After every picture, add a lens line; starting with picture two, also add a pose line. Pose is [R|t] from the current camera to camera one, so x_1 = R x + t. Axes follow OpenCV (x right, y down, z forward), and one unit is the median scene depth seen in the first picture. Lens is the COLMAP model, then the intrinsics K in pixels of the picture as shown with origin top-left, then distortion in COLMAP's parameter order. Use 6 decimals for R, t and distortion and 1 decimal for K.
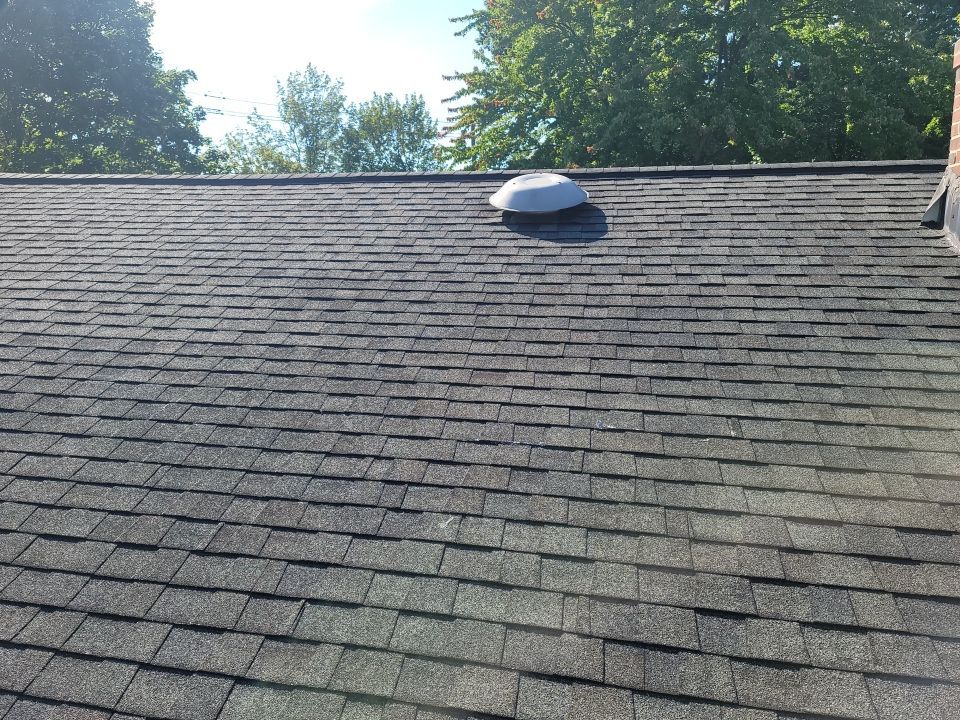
lens RADIAL K [[700.4, 0, 472.7], [0, 700.4, 356.9], [0, 0, 1]] dist [0.064711, -0.054253]
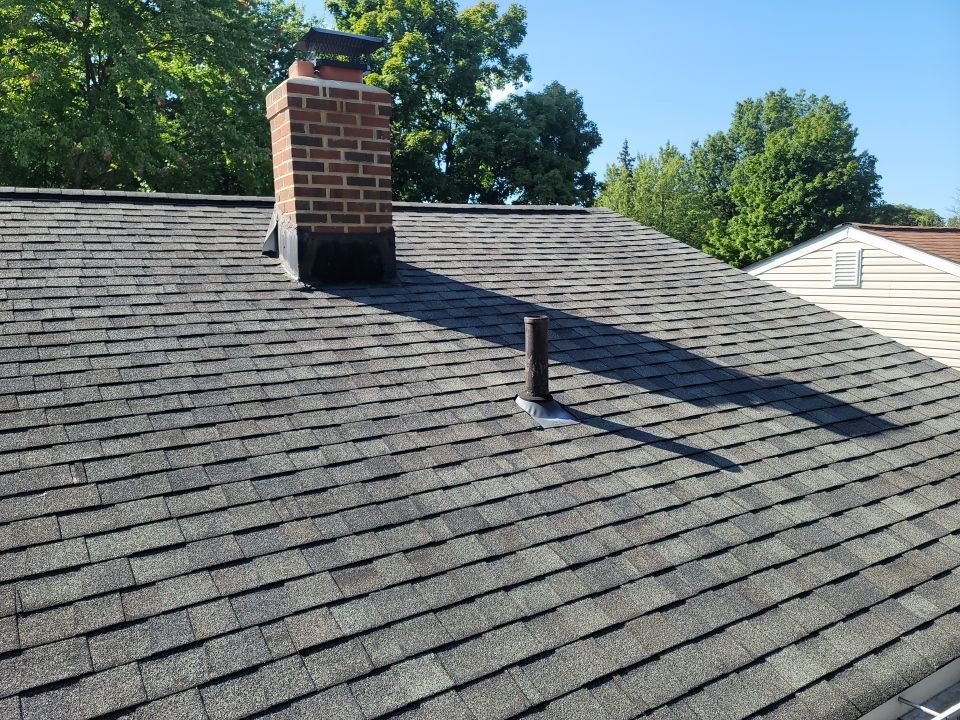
lens RADIAL K [[700.4, 0, 472.7], [0, 700.4, 356.9], [0, 0, 1]] dist [0.064711, -0.054253]
pose [[0.709470, -0.111685, 0.695830, 0.058120], [0.136900, 0.990395, 0.019380, 0.001038], [-0.691311, 0.081510, 0.717945, -0.021906]]
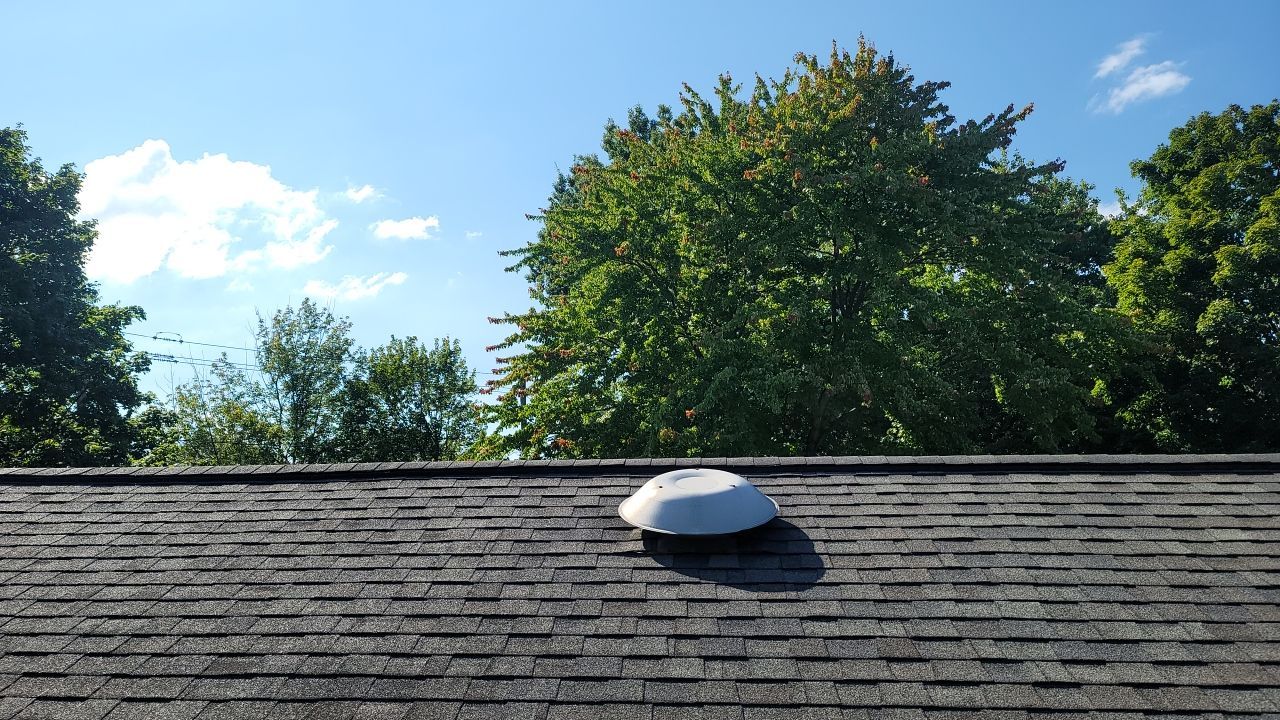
lens RADIAL K [[948.7, 0, 636.4], [0, 948.7, 365.9], [0, 0, 1]] dist [0.070907, -0.063220]
pose [[0.992165, 0.013417, 0.124211, -0.070252], [0.027437, 0.946543, -0.321408, -0.082109], [-0.121884, 0.322298, 0.938759, 0.188952]]
